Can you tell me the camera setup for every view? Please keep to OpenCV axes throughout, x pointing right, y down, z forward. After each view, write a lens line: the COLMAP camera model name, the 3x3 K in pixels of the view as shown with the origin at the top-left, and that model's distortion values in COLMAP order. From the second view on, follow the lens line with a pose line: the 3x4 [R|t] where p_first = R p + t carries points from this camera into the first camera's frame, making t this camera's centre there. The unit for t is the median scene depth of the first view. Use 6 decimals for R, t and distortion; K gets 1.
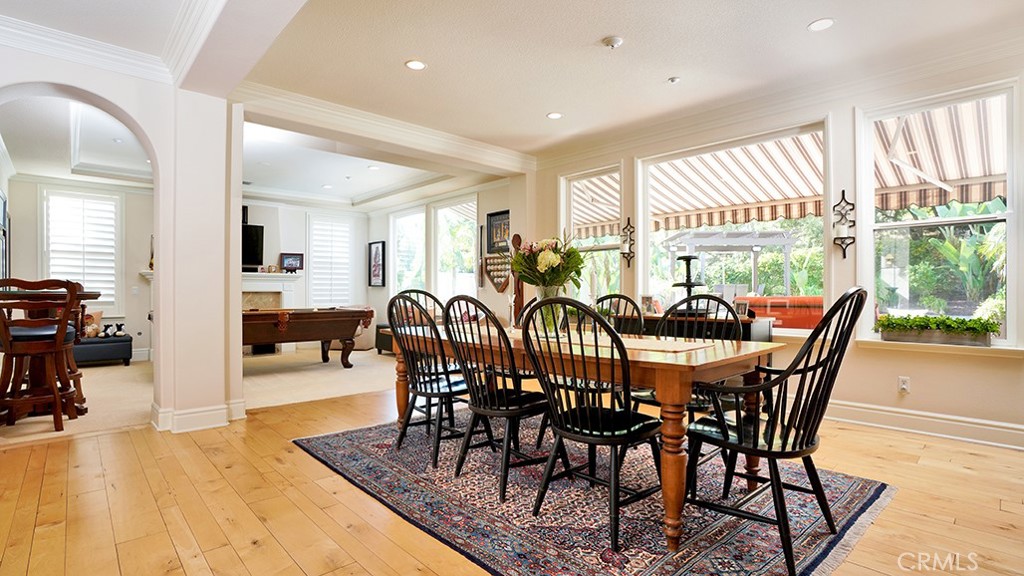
lens RADIAL K [[495.7, 0, 509.6], [0, 495.7, 291.2], [0, 0, 1]] dist [-0.094274, 0.039891]
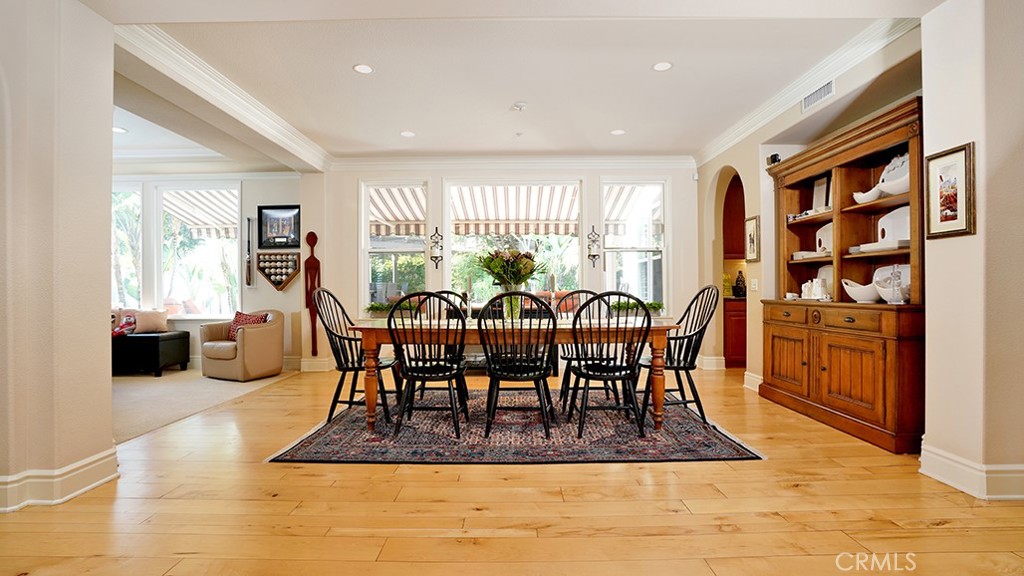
lens RADIAL K [[495.7, 0, 509.6], [0, 495.7, 291.2], [0, 0, 1]] dist [-0.094274, 0.039891]
pose [[0.673547, -0.004842, 0.739129, -0.740966], [0.001930, 0.999987, 0.004792, -0.001084], [-0.739142, -0.001801, 0.673547, 0.085333]]
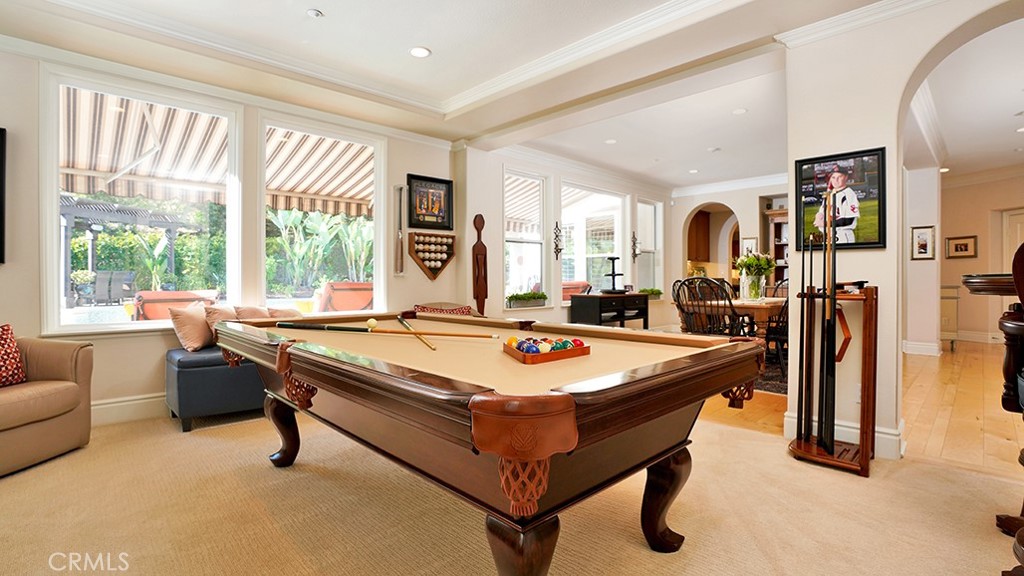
lens RADIAL K [[495.7, 0, 509.6], [0, 495.7, 291.2], [0, 0, 1]] dist [-0.094274, 0.039891]
pose [[-0.048841, -0.023737, 0.998524, -1.482589], [-0.002225, 0.999718, 0.023657, 0.004036], [-0.998804, -0.001066, -0.048880, 1.652700]]
